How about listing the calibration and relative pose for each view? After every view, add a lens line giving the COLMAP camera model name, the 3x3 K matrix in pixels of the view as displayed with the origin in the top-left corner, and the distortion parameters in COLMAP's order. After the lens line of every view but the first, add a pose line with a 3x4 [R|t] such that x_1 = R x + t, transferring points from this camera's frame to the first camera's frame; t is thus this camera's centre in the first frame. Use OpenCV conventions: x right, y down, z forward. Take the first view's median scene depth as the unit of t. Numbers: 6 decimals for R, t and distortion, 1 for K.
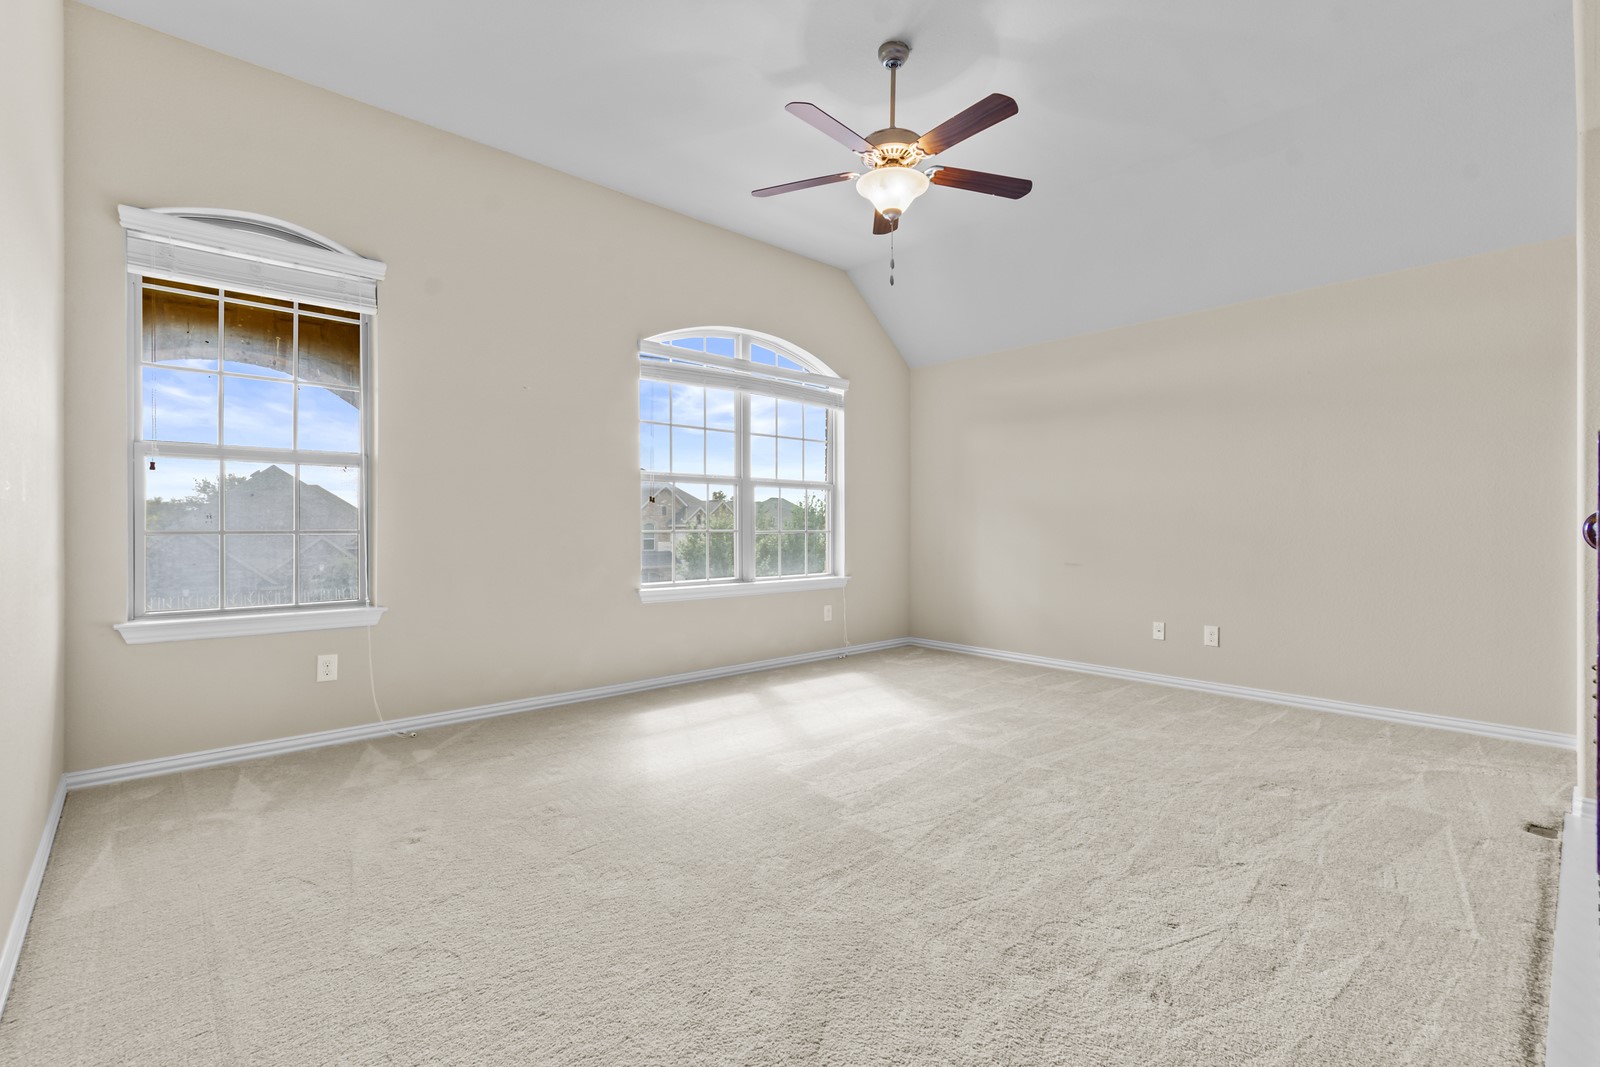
lens RADIAL K [[715.3, 0, 793.7], [0, 715.3, 521.9], [0, 0, 1]] dist [0.003400, 0.000202]
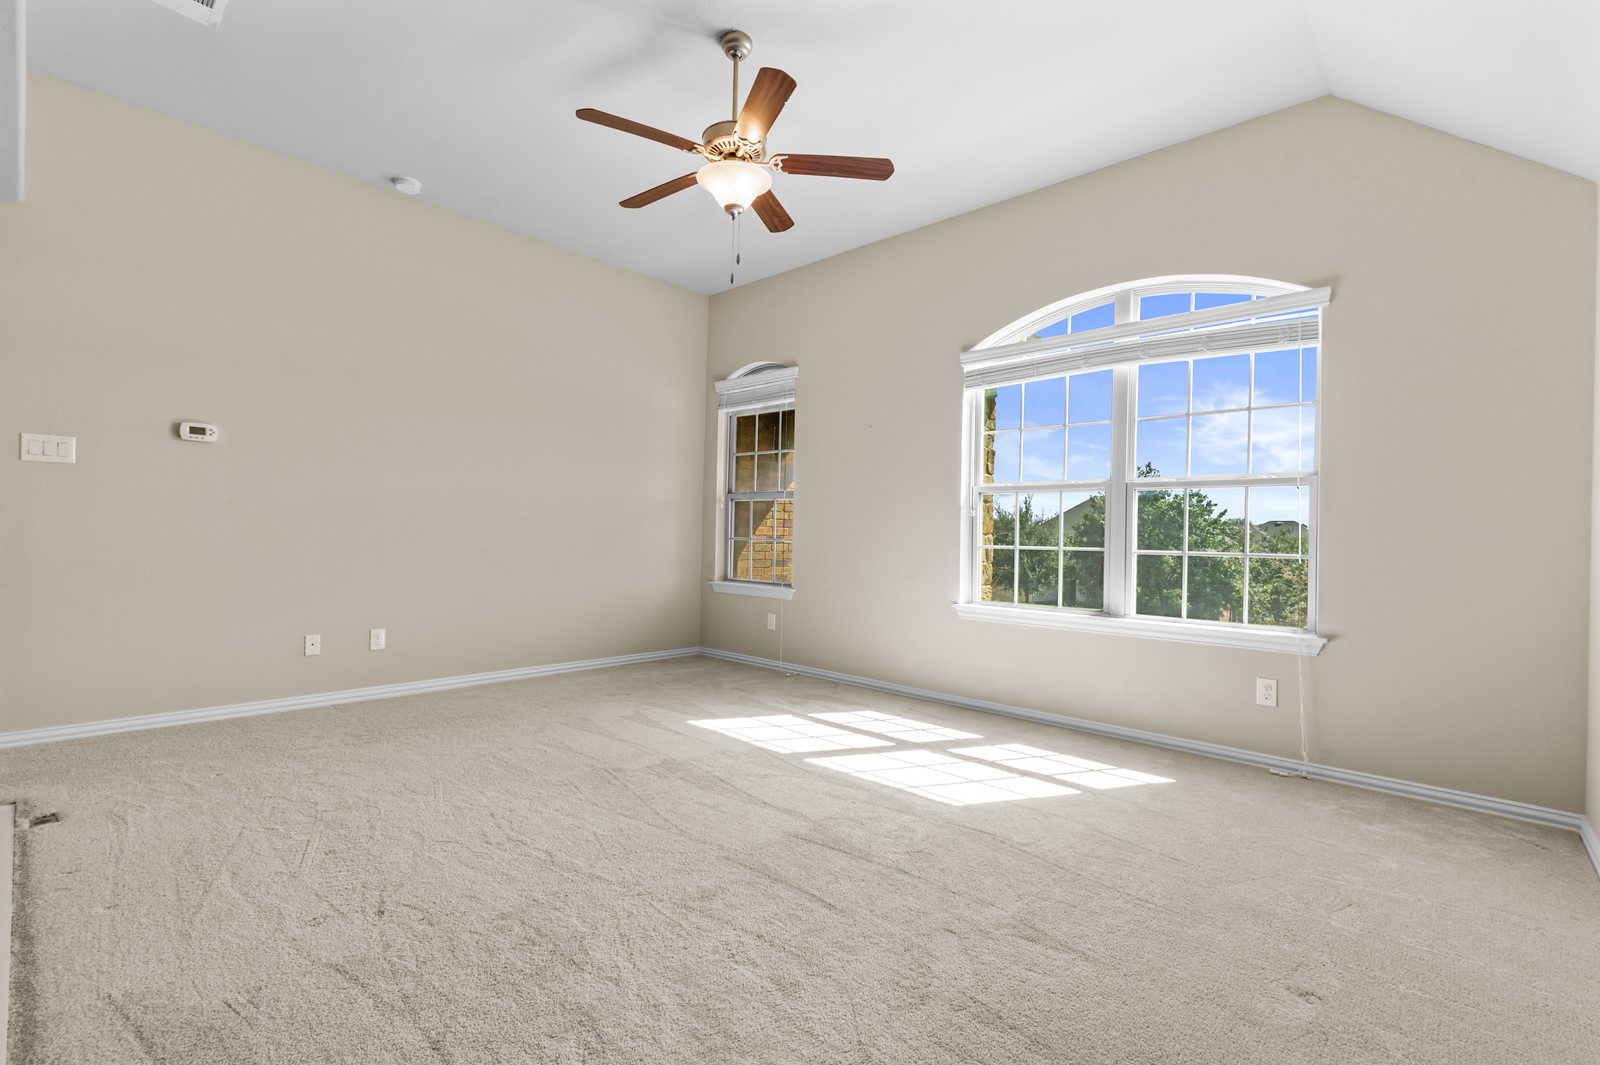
lens RADIAL K [[715.3, 0, 804.2], [0, 715.3, 537.4], [0, 0, 1]] dist [0.003400, 0.000202]
pose [[0.096138, -0.003221, -0.995363, 0.607762], [-0.019515, 0.999796, -0.005121, 0.008353], [0.995177, 0.019917, 0.096056, 0.557064]]
